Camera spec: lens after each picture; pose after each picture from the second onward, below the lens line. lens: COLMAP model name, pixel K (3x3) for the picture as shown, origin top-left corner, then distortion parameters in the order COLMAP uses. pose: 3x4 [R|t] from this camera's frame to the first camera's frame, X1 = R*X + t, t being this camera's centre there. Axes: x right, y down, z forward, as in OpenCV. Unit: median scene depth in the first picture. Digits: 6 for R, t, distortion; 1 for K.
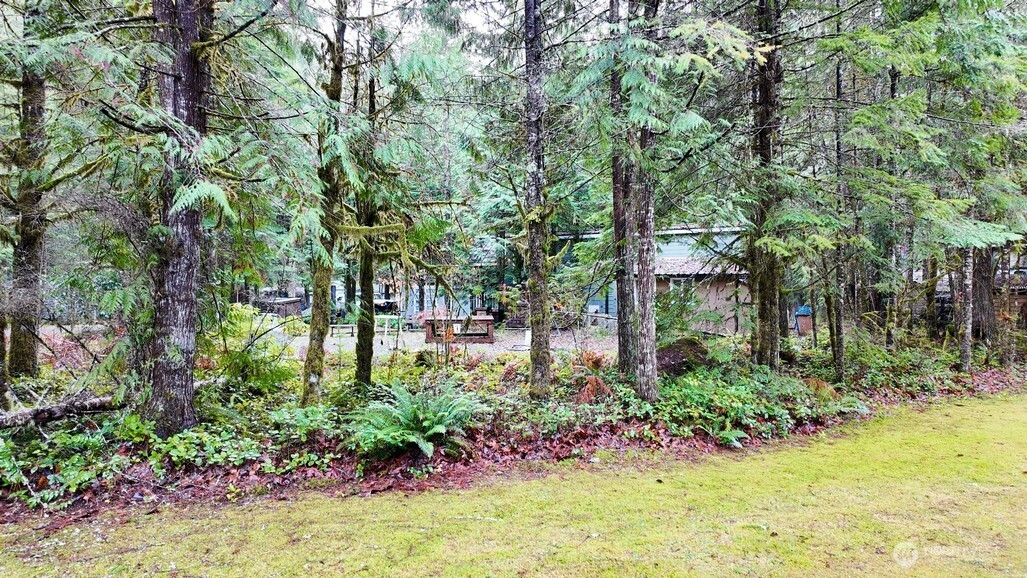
lens RADIAL K [[615.7, 0, 532.5], [0, 615.7, 287.3], [0, 0, 1]] dist [0.073234, -0.074030]
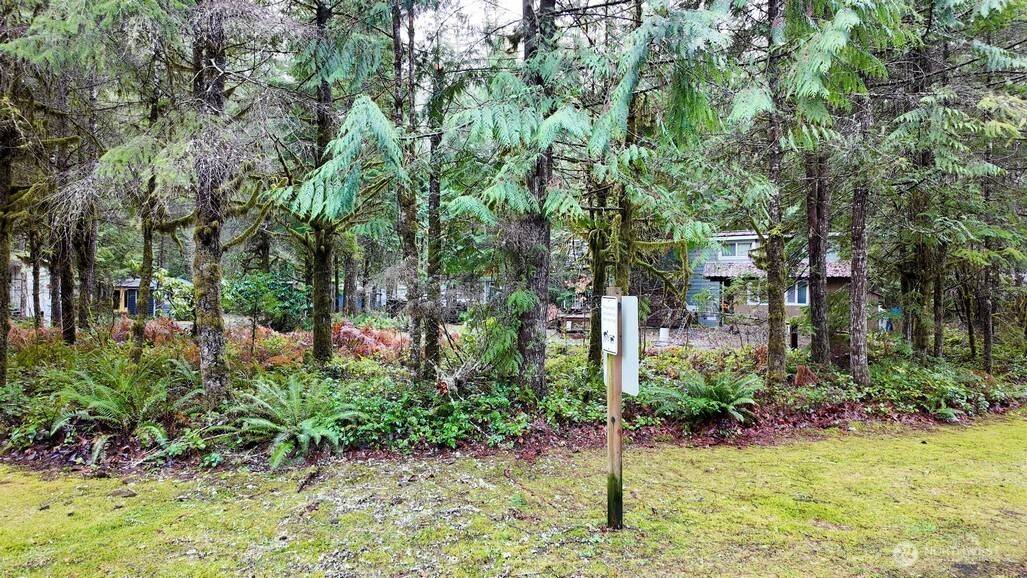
lens RADIAL K [[627.1, 0, 513.5], [0, 627.1, 289.0], [0, 0, 1]] dist [-0.002613, -0.002681]
pose [[0.998222, 0.004512, -0.059436, -0.411192], [-0.004336, 0.999986, 0.003091, -0.003800], [0.059449, -0.002828, 0.998227, -0.248353]]
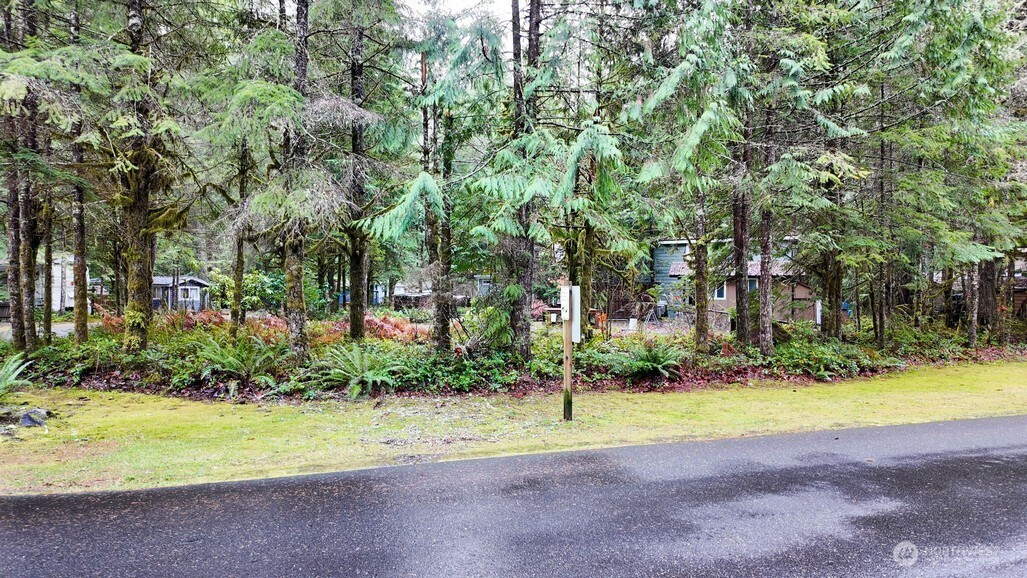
lens RADIAL K [[627.1, 0, 513.5], [0, 627.1, 289.0], [0, 0, 1]] dist [-0.002613, -0.002681]
pose [[0.999032, 0.005378, -0.043657, -0.396150], [-0.005140, 0.999971, 0.005581, 0.003303], [0.043685, -0.005351, 0.999031, -0.643088]]
